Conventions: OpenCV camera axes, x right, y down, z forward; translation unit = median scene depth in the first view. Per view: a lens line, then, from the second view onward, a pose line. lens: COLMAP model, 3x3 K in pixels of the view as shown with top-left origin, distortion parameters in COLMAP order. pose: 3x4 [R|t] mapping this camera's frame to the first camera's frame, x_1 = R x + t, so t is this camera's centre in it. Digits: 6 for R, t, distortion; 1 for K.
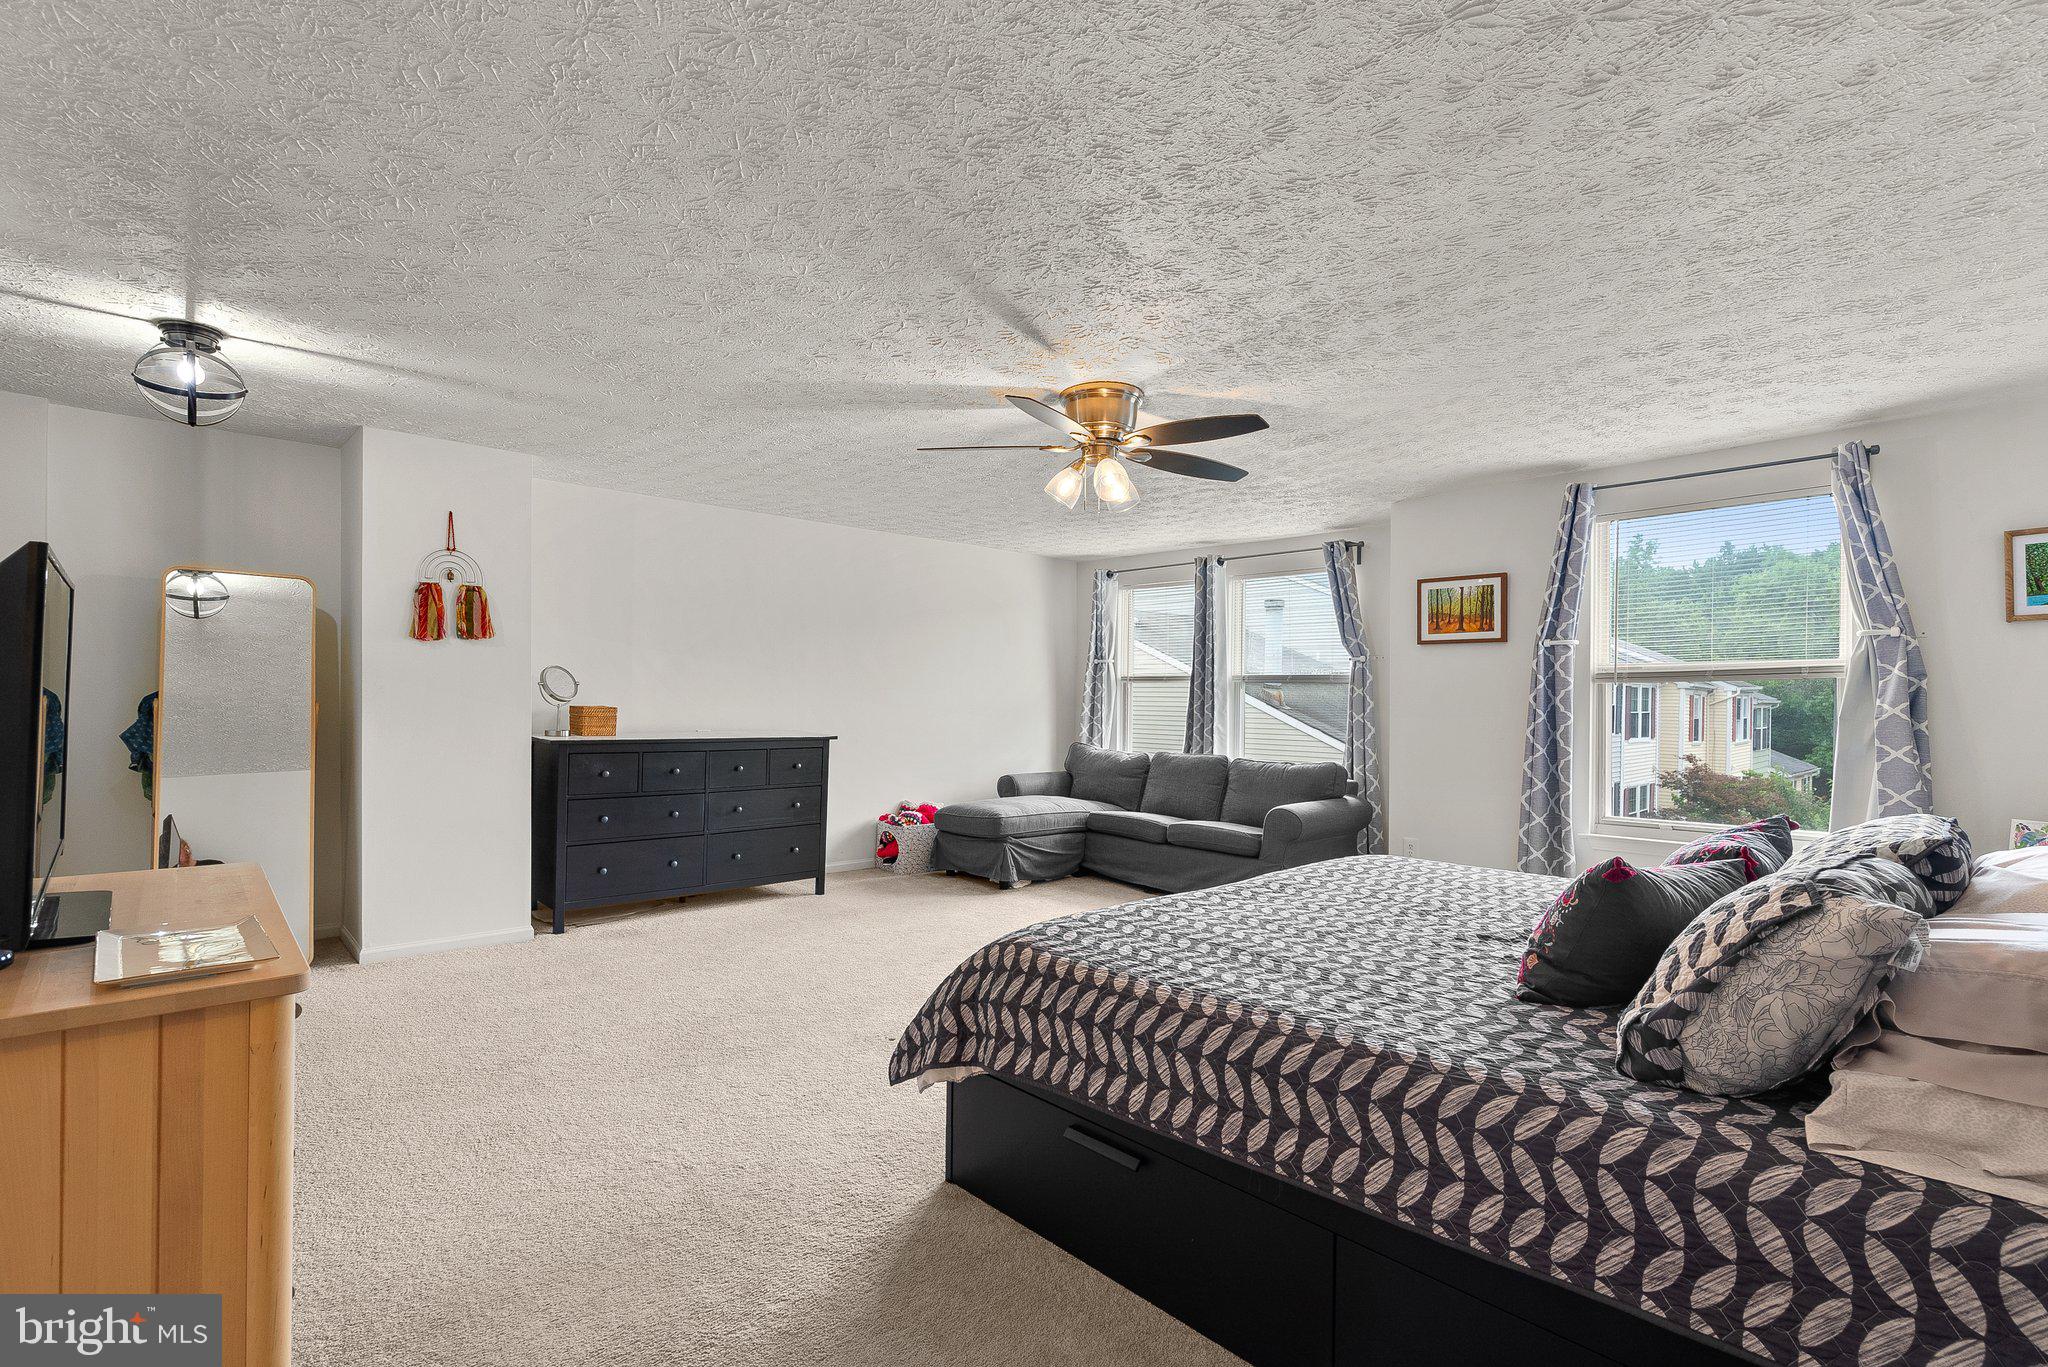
lens RADIAL K [[932.7, 0, 1034.8], [0, 932.7, 691.6], [0, 0, 1]] dist [0.000462, -0.000308]
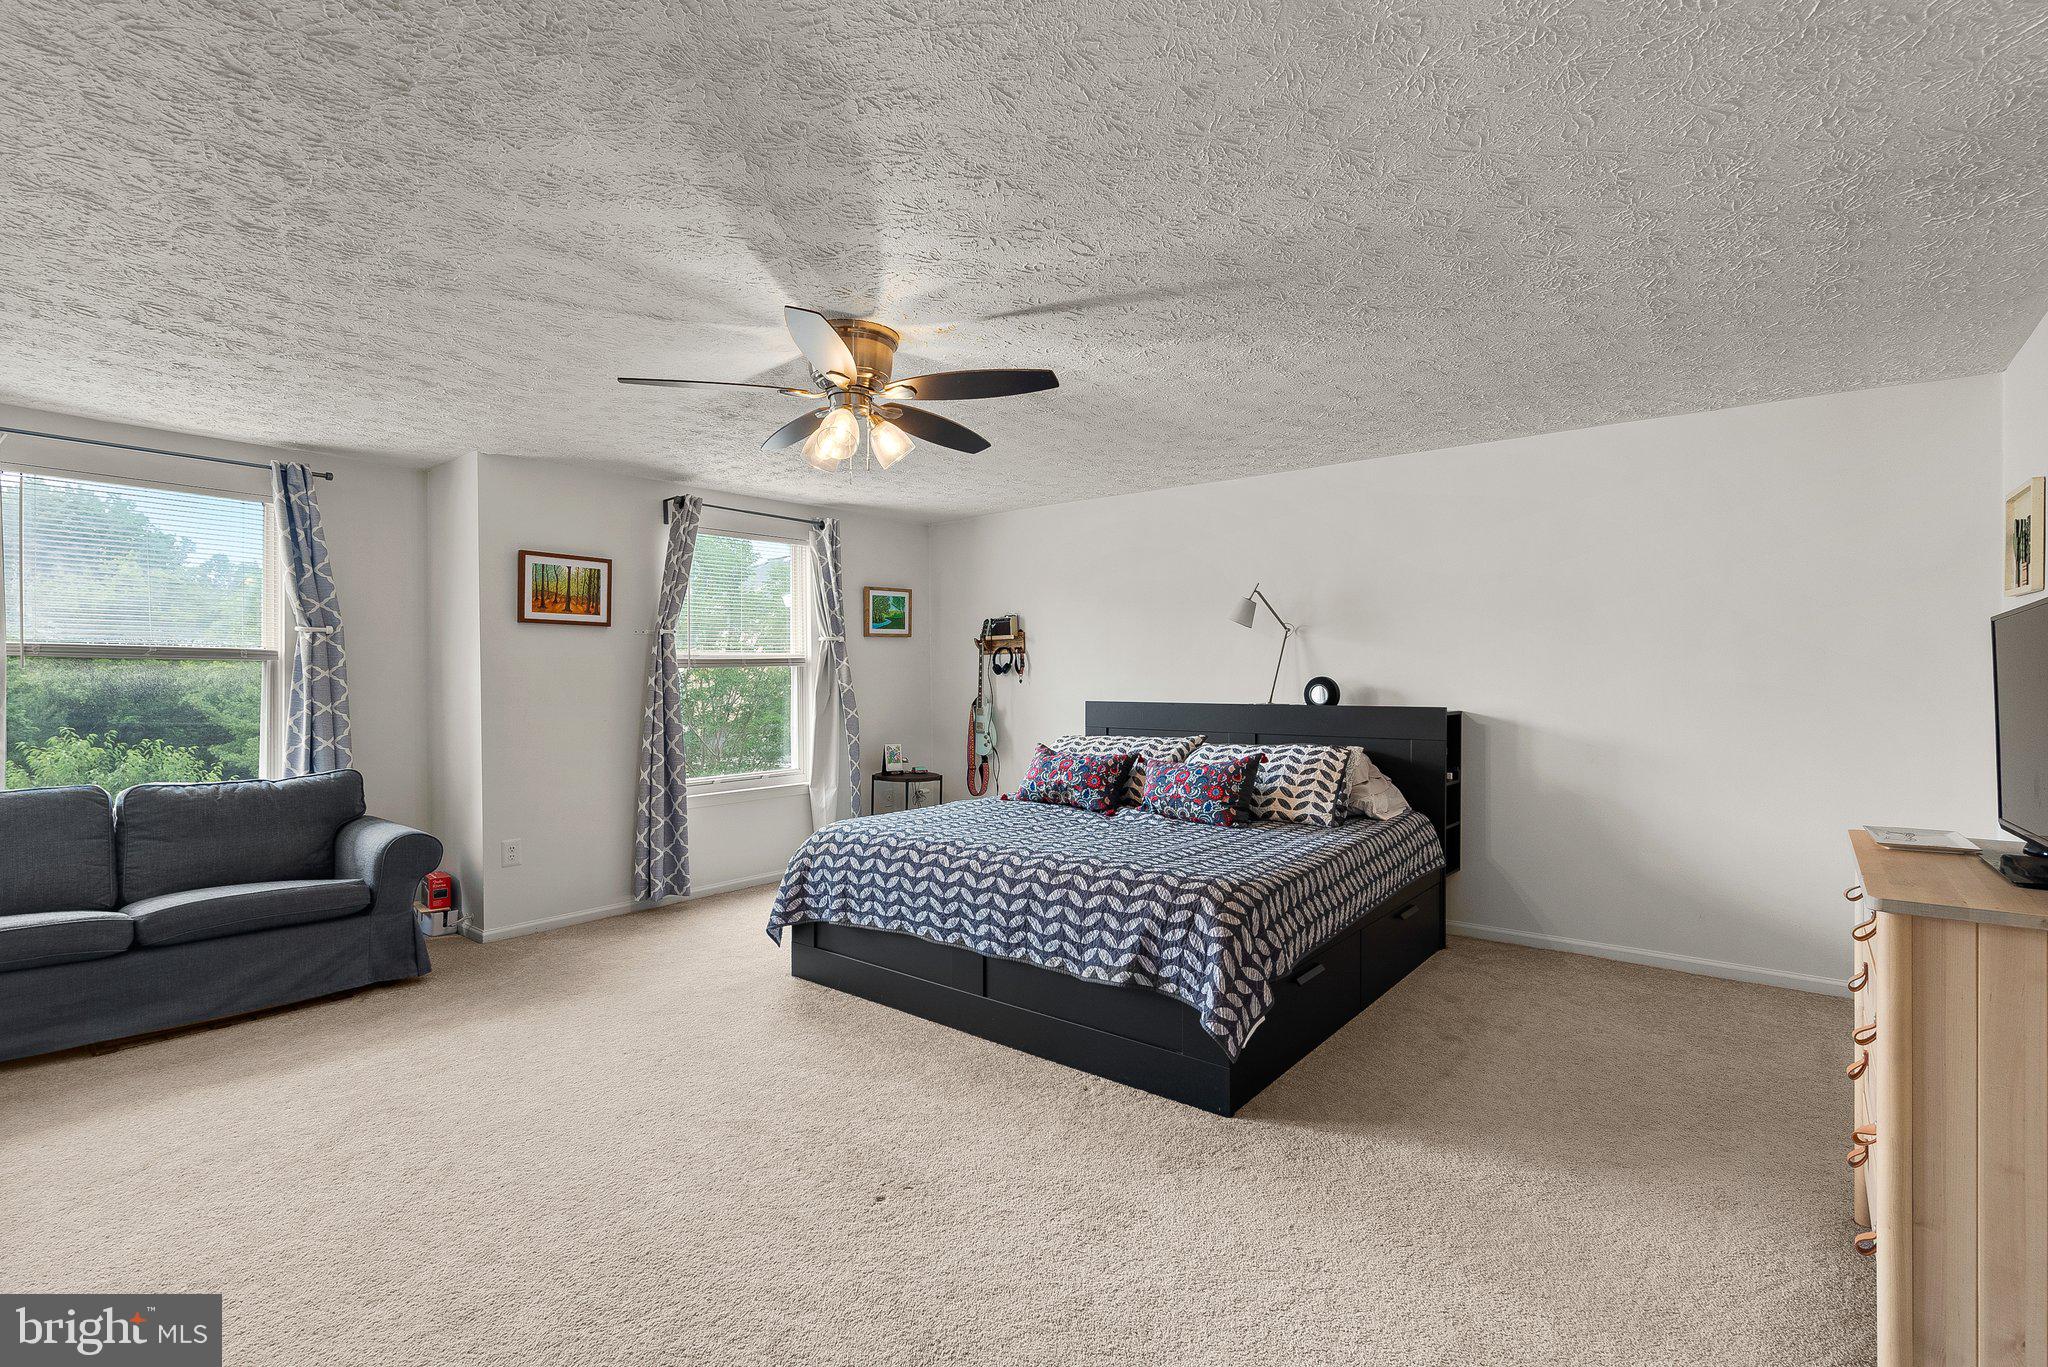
lens RADIAL K [[932.7, 0, 1034.8], [0, 932.7, 691.6], [0, 0, 1]] dist [0.000462, -0.000308]
pose [[-0.132349, -0.017787, 0.991044, -0.577706], [-0.002592, 0.999842, 0.017599, -0.000967], [-0.991200, -0.000240, -0.132374, 0.667158]]
